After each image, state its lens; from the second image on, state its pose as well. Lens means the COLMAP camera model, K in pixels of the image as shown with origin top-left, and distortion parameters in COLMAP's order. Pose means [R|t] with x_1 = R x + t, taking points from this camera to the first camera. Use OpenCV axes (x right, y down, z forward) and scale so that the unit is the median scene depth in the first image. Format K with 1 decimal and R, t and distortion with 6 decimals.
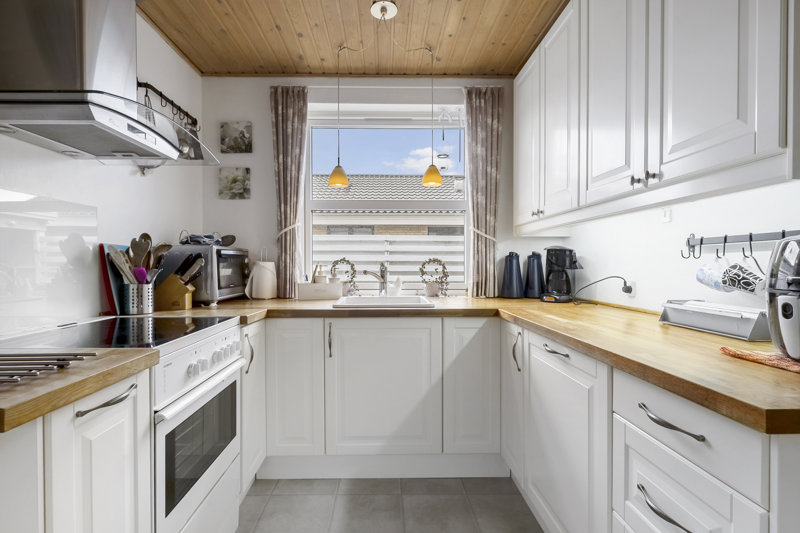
lens RADIAL K [[381.5, 0, 394.7], [0, 381.5, 267.6], [0, 0, 1]] dist [0.011076, 0.000509]
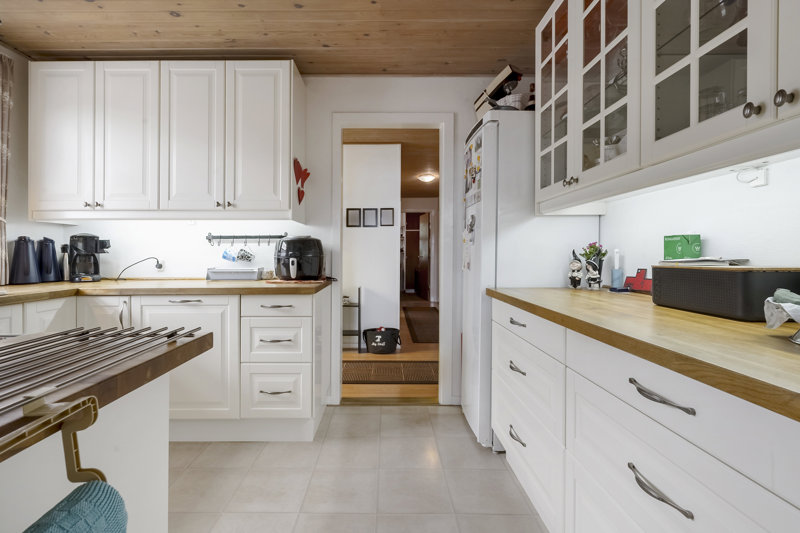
lens RADIAL K [[391.7, 0, 398.5], [0, 391.7, 259.4], [0, 0, 1]] dist [0.001348, 0.000179]
pose [[-0.012254, -0.012532, 0.999846, -0.926010], [0.013841, 0.999824, 0.012702, 0.024188], [-0.999829, 0.013995, -0.012078, 0.086025]]
